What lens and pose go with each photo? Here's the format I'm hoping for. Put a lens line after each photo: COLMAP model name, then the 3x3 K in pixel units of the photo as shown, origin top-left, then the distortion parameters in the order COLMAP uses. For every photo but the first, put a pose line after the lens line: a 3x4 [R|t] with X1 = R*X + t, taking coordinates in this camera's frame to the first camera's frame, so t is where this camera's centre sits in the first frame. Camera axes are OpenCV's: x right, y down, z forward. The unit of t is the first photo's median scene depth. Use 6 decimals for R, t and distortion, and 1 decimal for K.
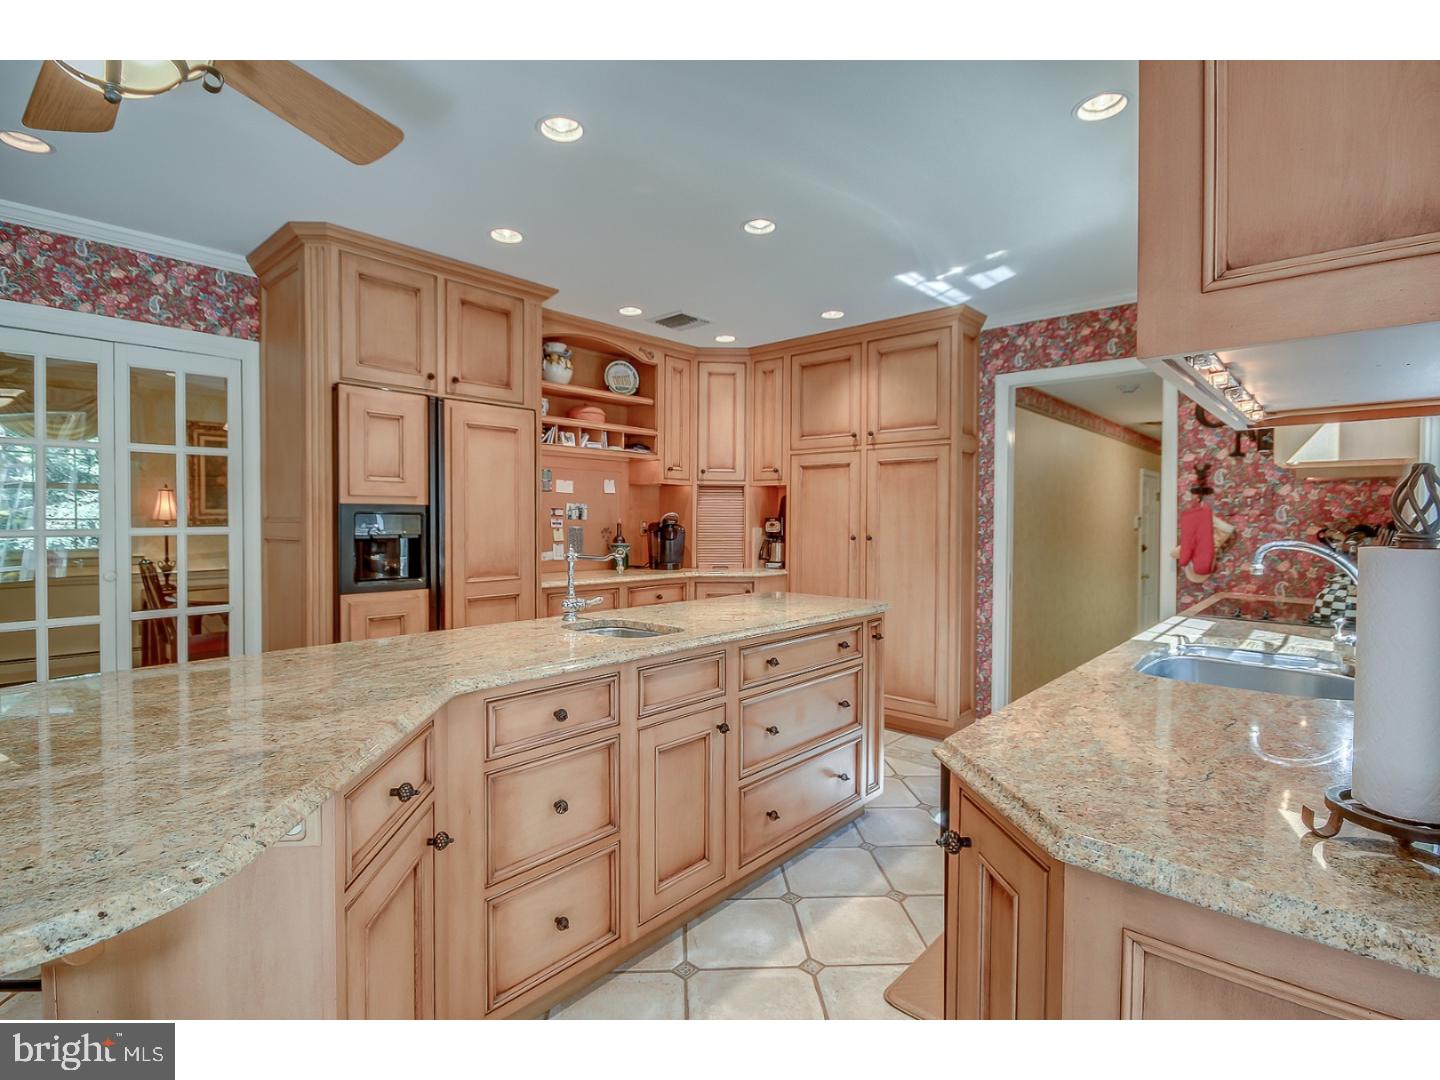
lens RADIAL K [[711.1, 0, 710.7], [0, 711.1, 531.6], [0, 0, 1]] dist [0.010645, -0.003781]
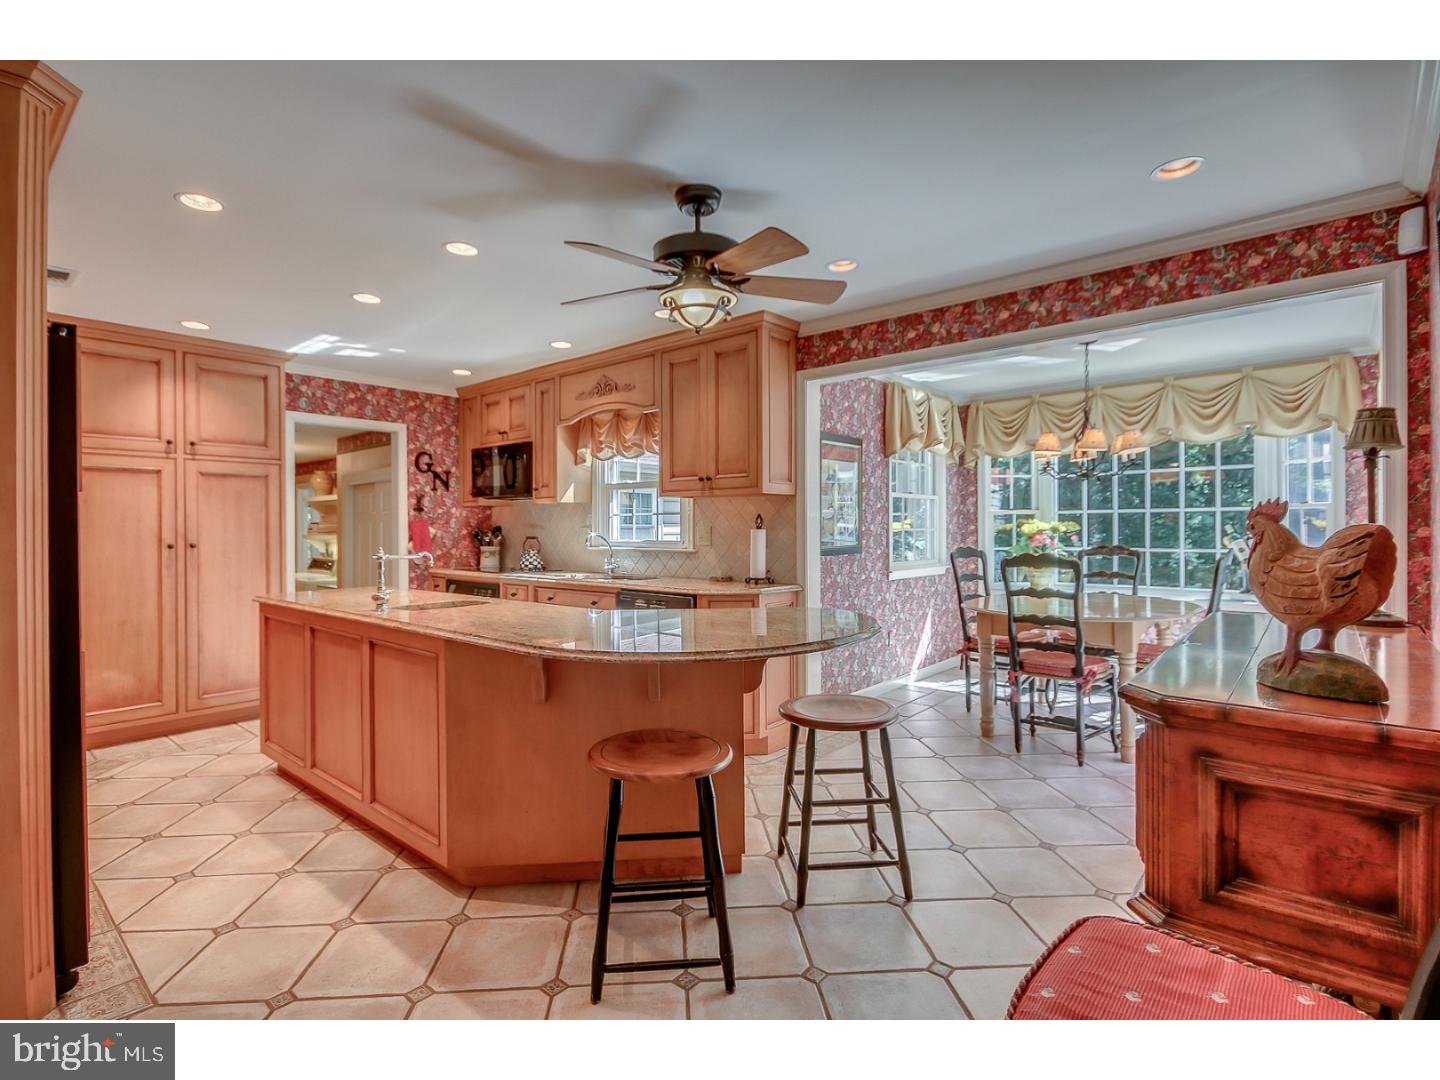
lens RADIAL K [[711.1, 0, 711.6], [0, 711.1, 532.2], [0, 0, 1]] dist [0.010645, -0.003781]
pose [[-0.012558, -0.009014, 0.999881, -0.850912], [0.024307, 0.999661, 0.009318, -0.002003], [-0.999626, 0.024421, -0.012335, 0.280221]]
